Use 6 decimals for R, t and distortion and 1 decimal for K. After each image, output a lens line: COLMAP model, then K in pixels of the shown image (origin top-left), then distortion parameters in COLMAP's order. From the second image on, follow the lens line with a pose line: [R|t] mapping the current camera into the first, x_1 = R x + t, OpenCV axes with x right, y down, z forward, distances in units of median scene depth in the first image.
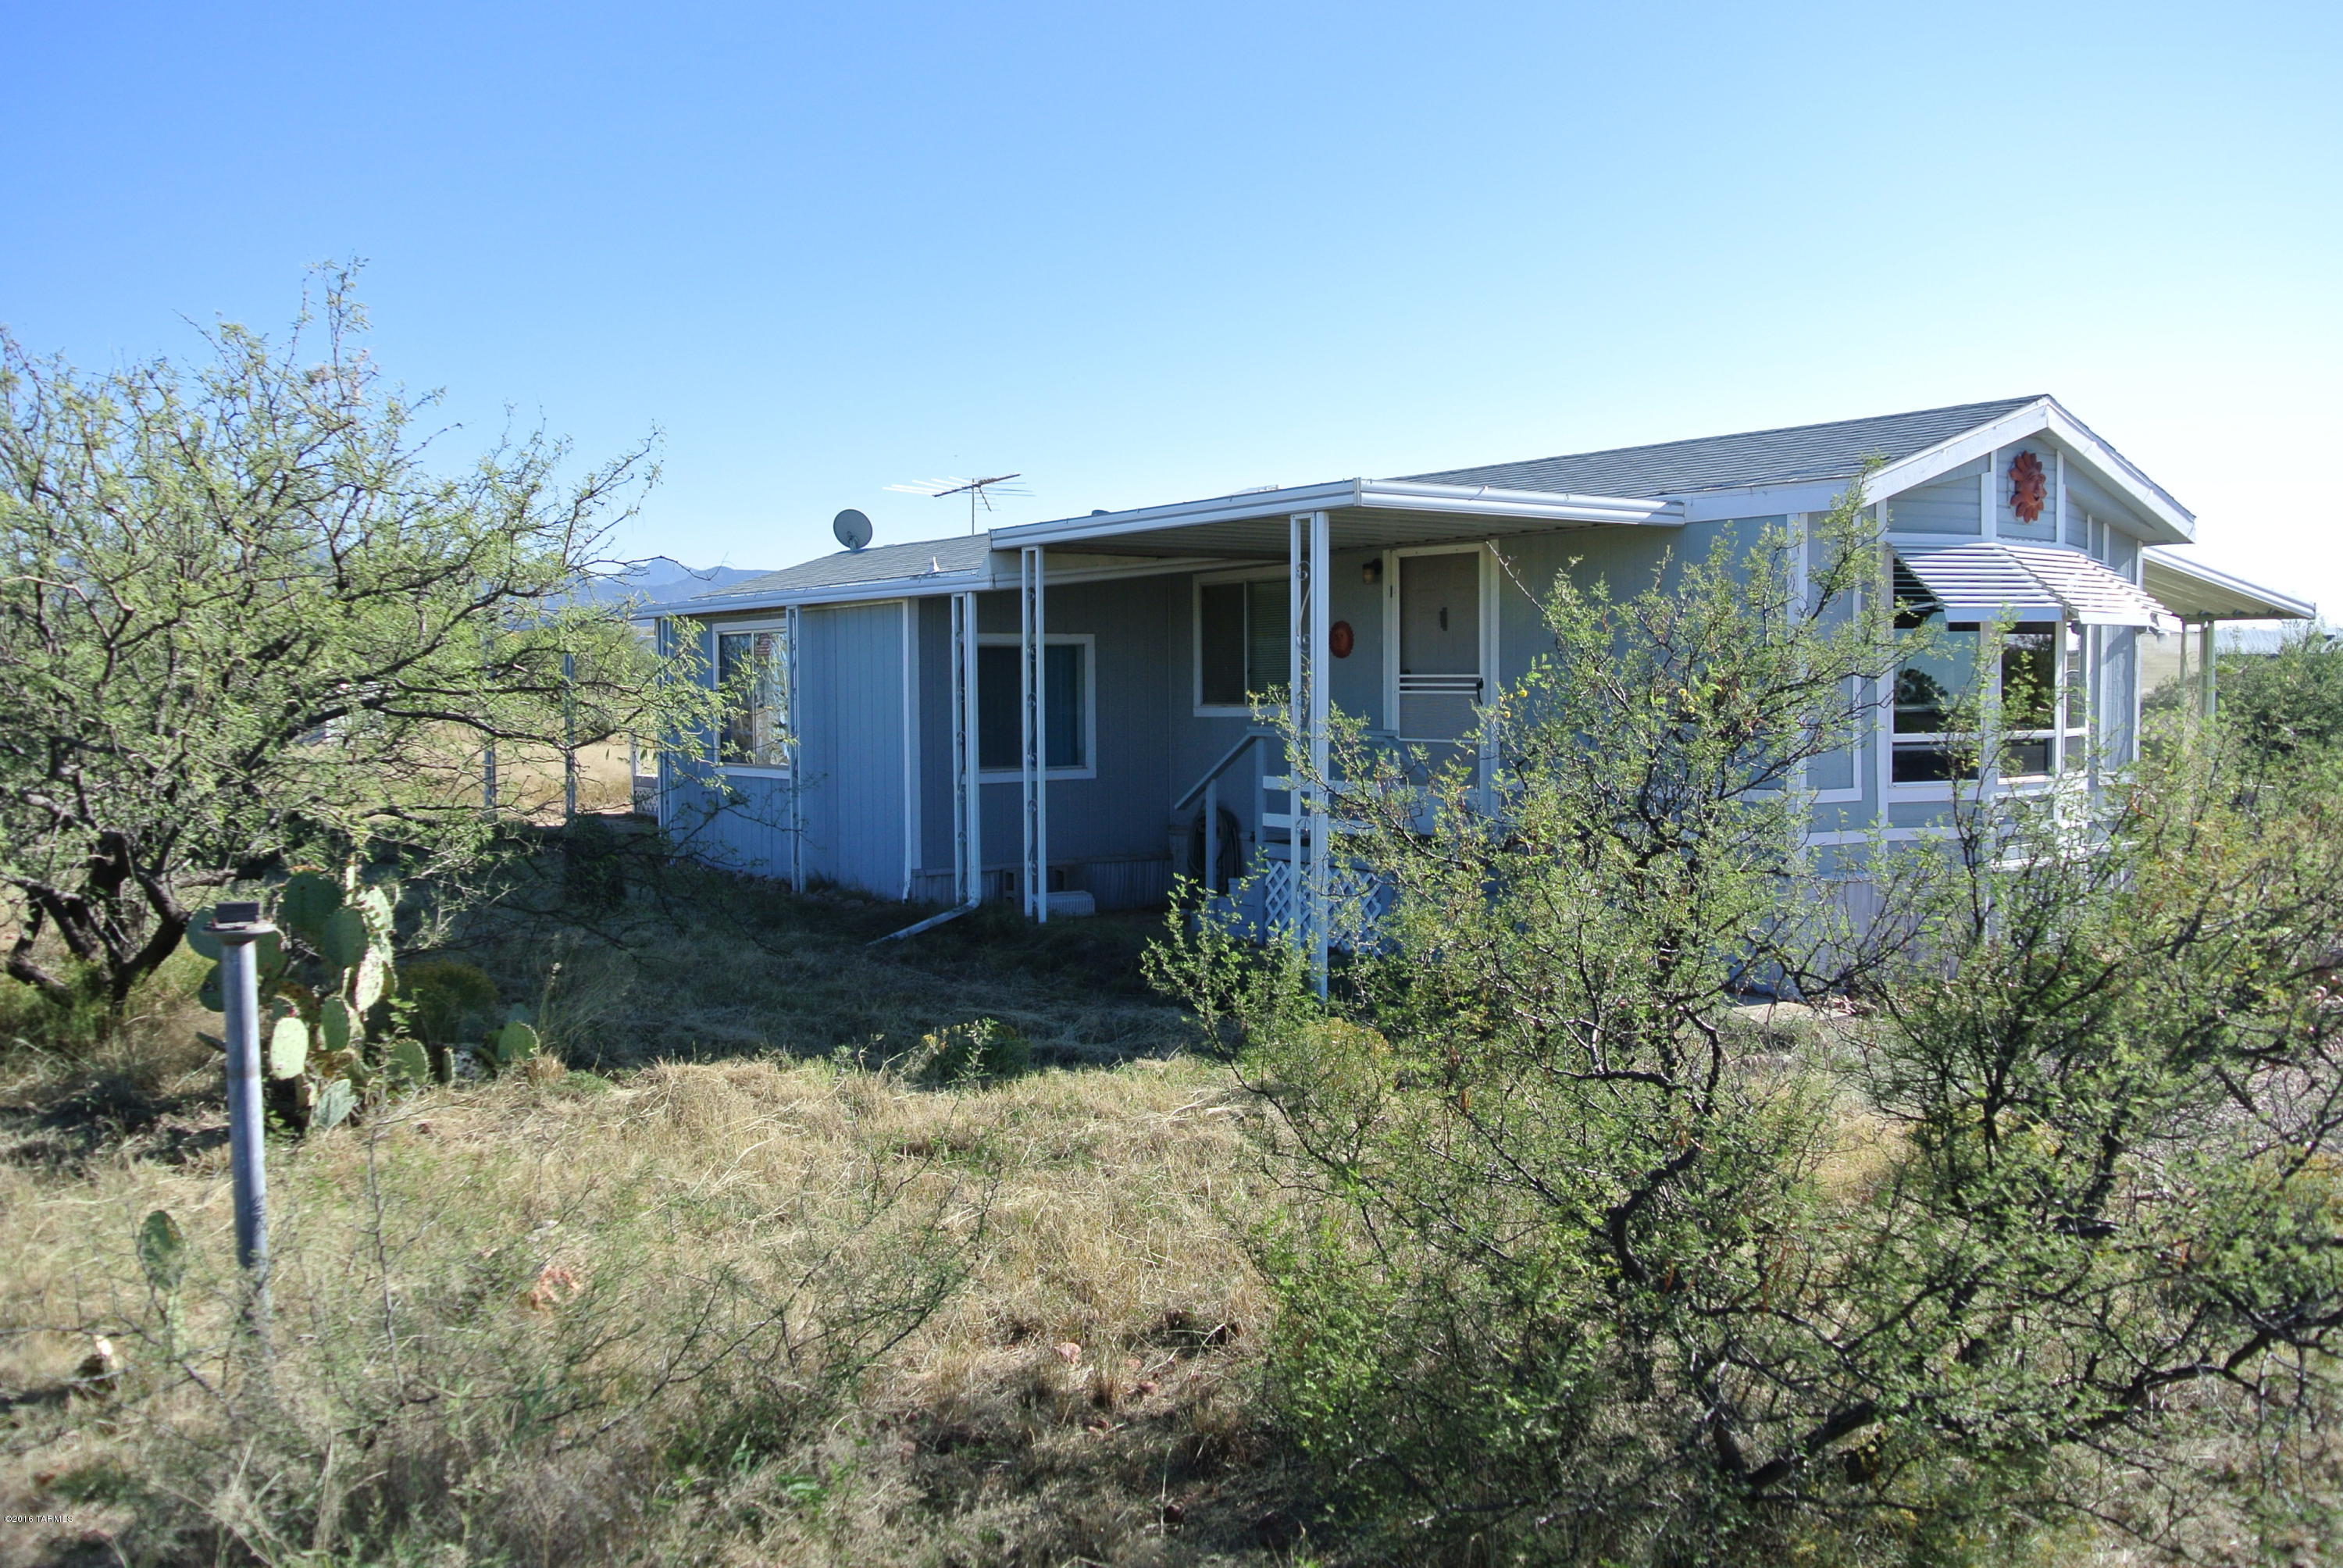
lens RADIAL K [[1938.4, 0, 1170.8], [0, 1938.4, 772.8], [0, 0, 1]] dist [-0.081352, 0.006729]
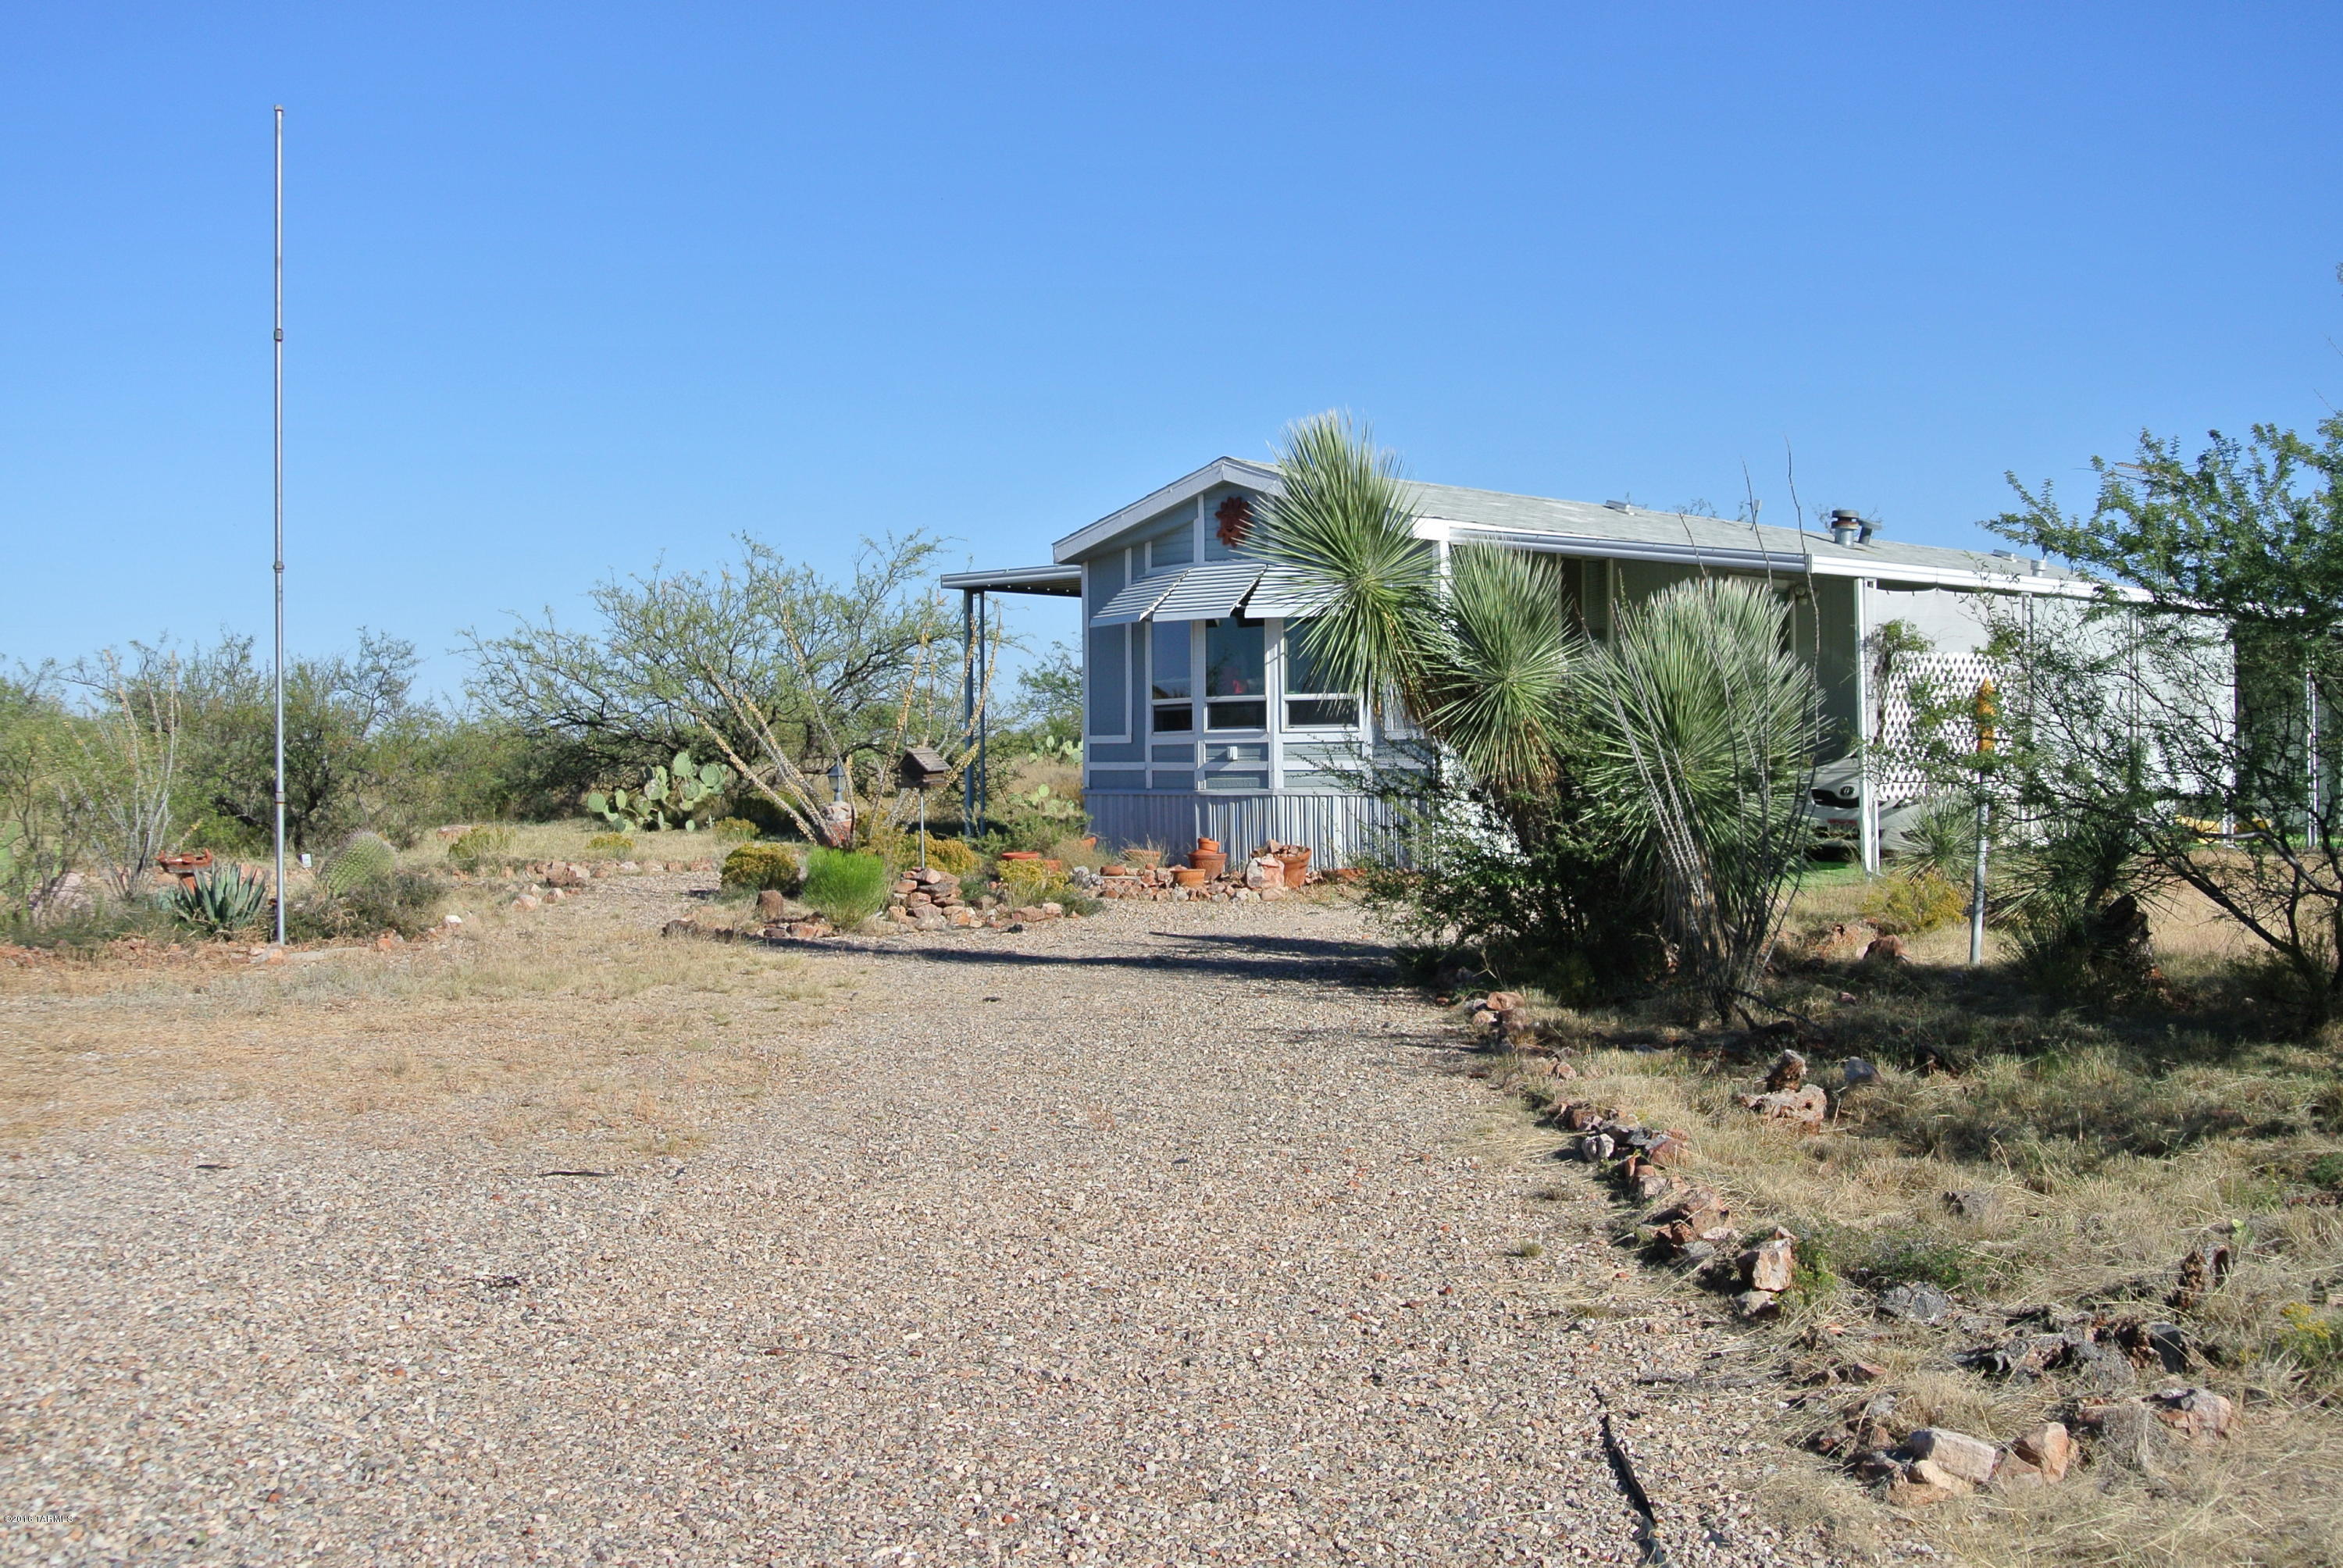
lens RADIAL K [[2973.1, 0, 1154.4], [0, 2973.1, 790.2], [0, 0, 1]] dist [-0.023605, 0.000000]
pose [[0.203196, 0.007833, -0.979107, 2.498273], [-0.036839, 0.999321, 0.000350, 0.046894], [0.978445, 0.035998, 0.203347, 0.488303]]
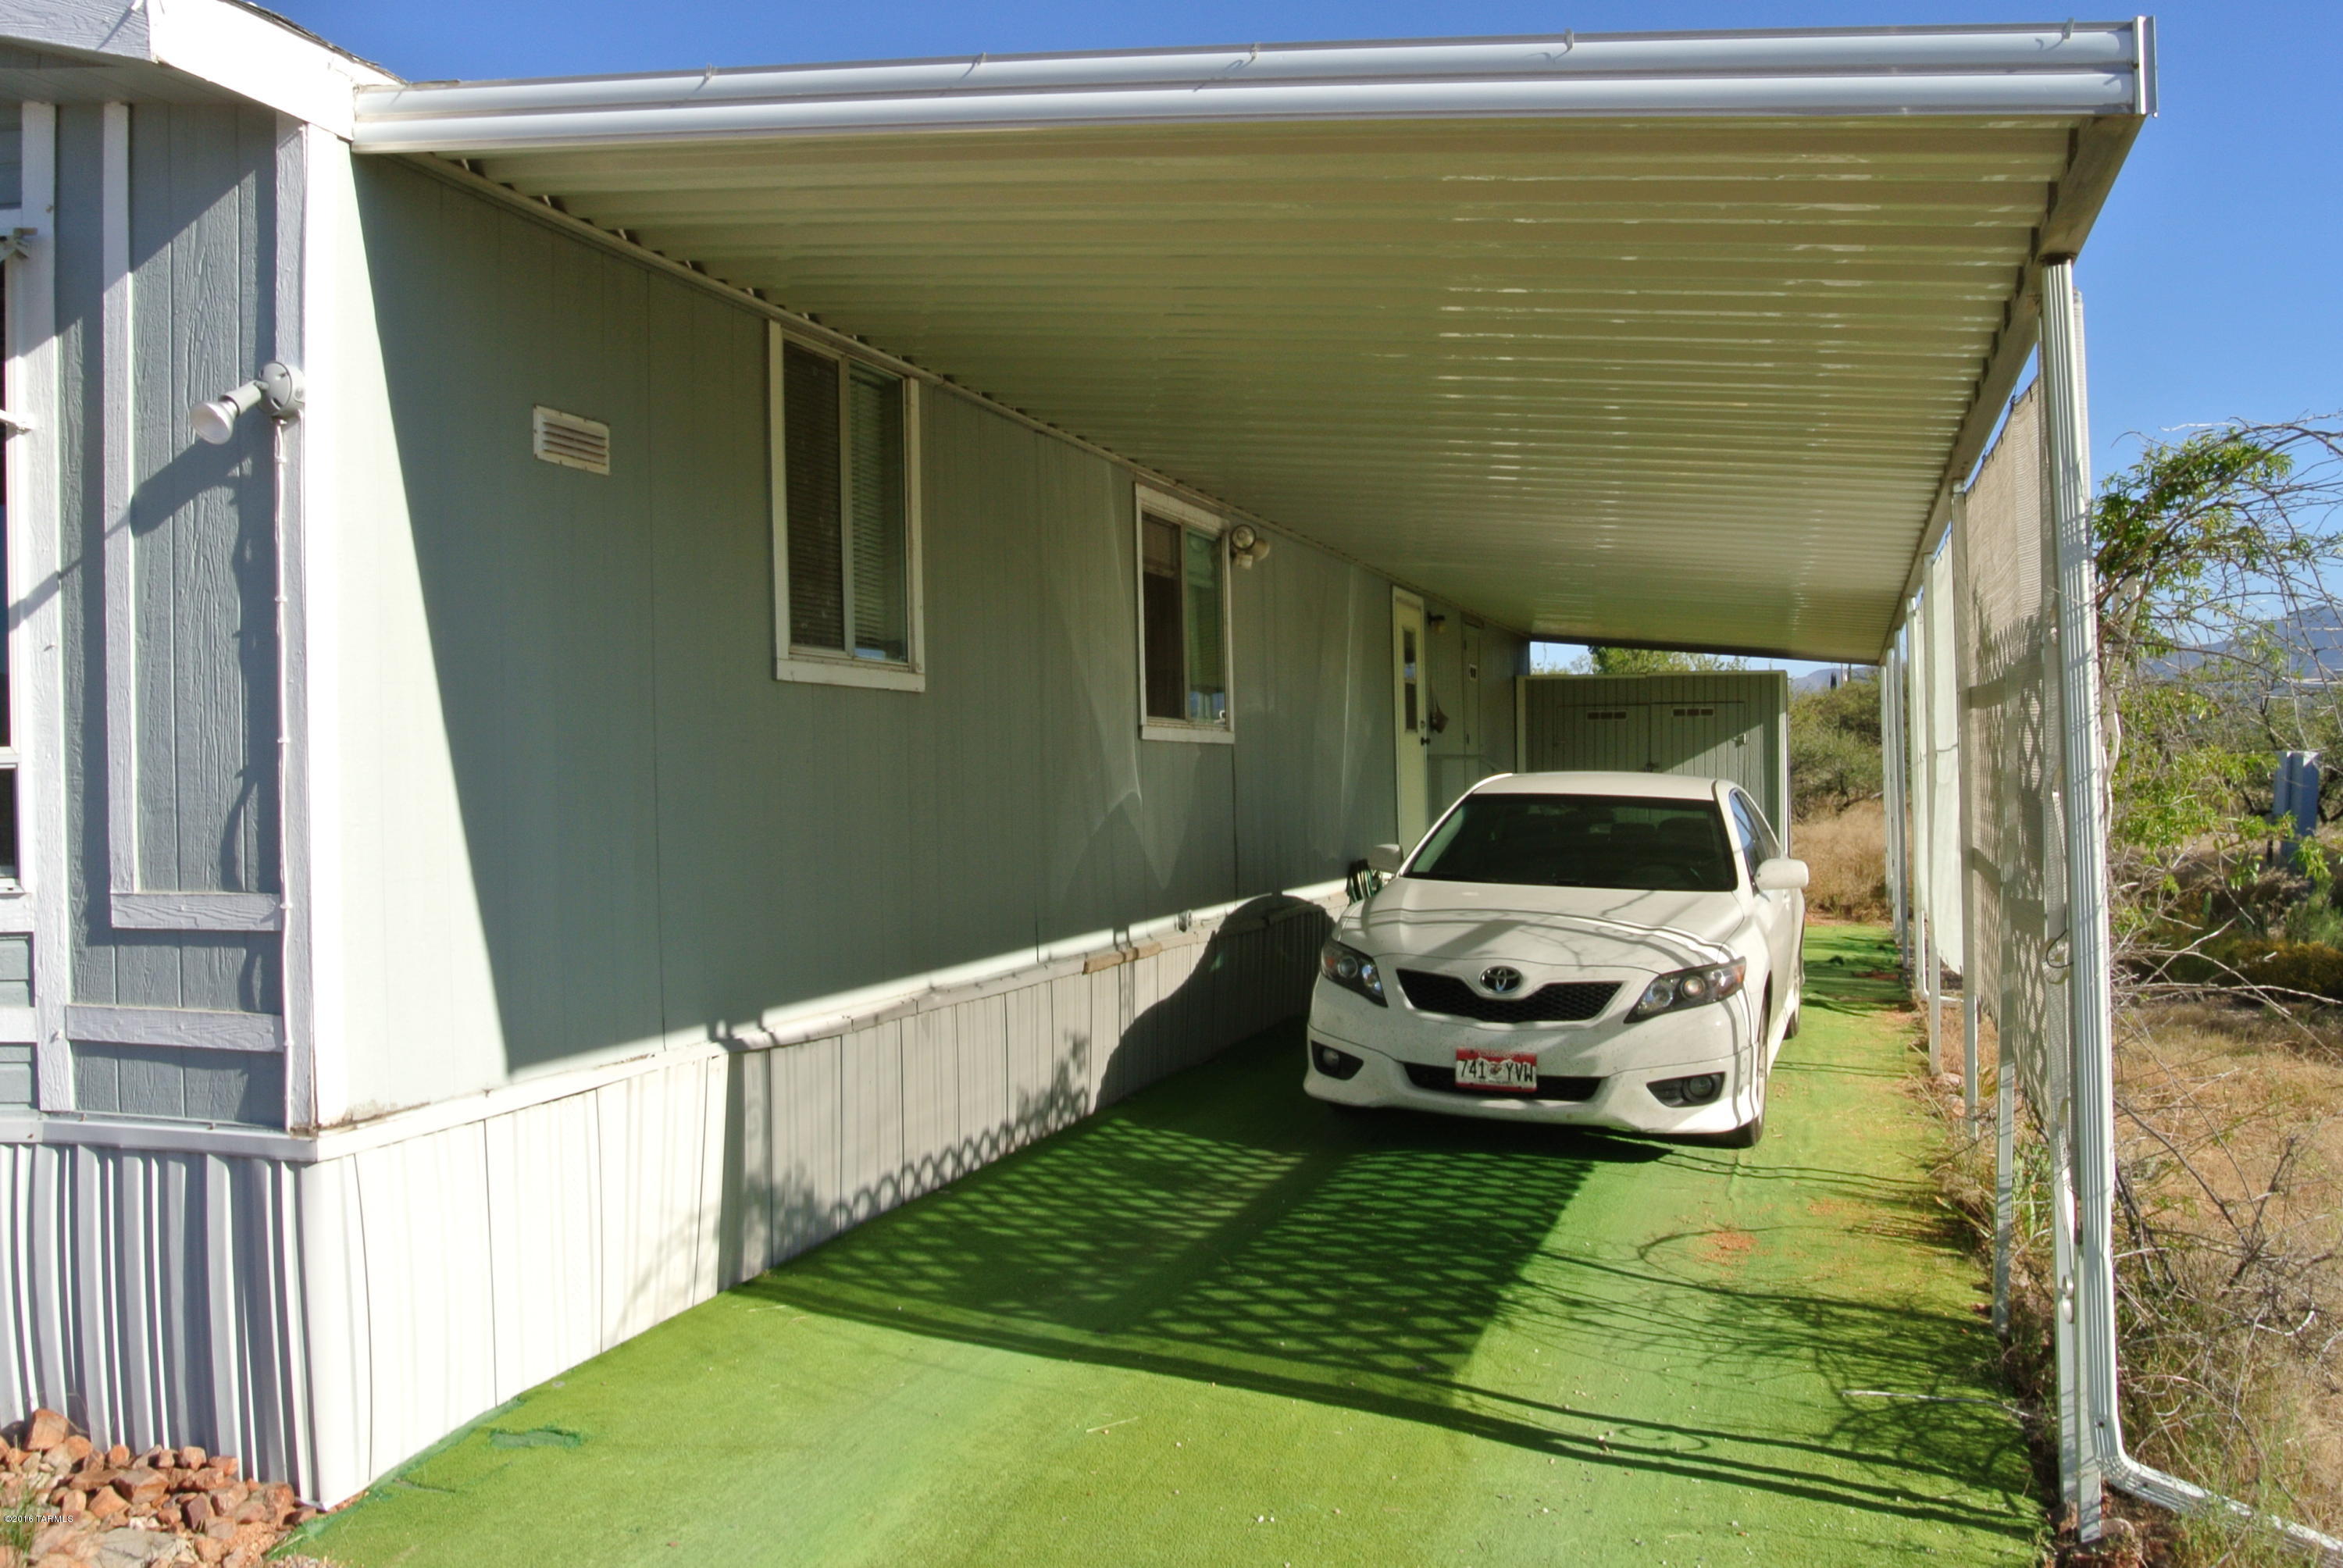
lens RADIAL K [[1820.7, 0, 1177.5], [0, 1820.7, 787.6], [0, 0, 1]] dist [-0.088400, 0.044338]
pose [[0.545730, -0.003404, -0.837954, 0.881081], [-0.019758, 0.999661, -0.016929, -0.016050], [0.837728, 0.025795, 0.545478, 1.047223]]
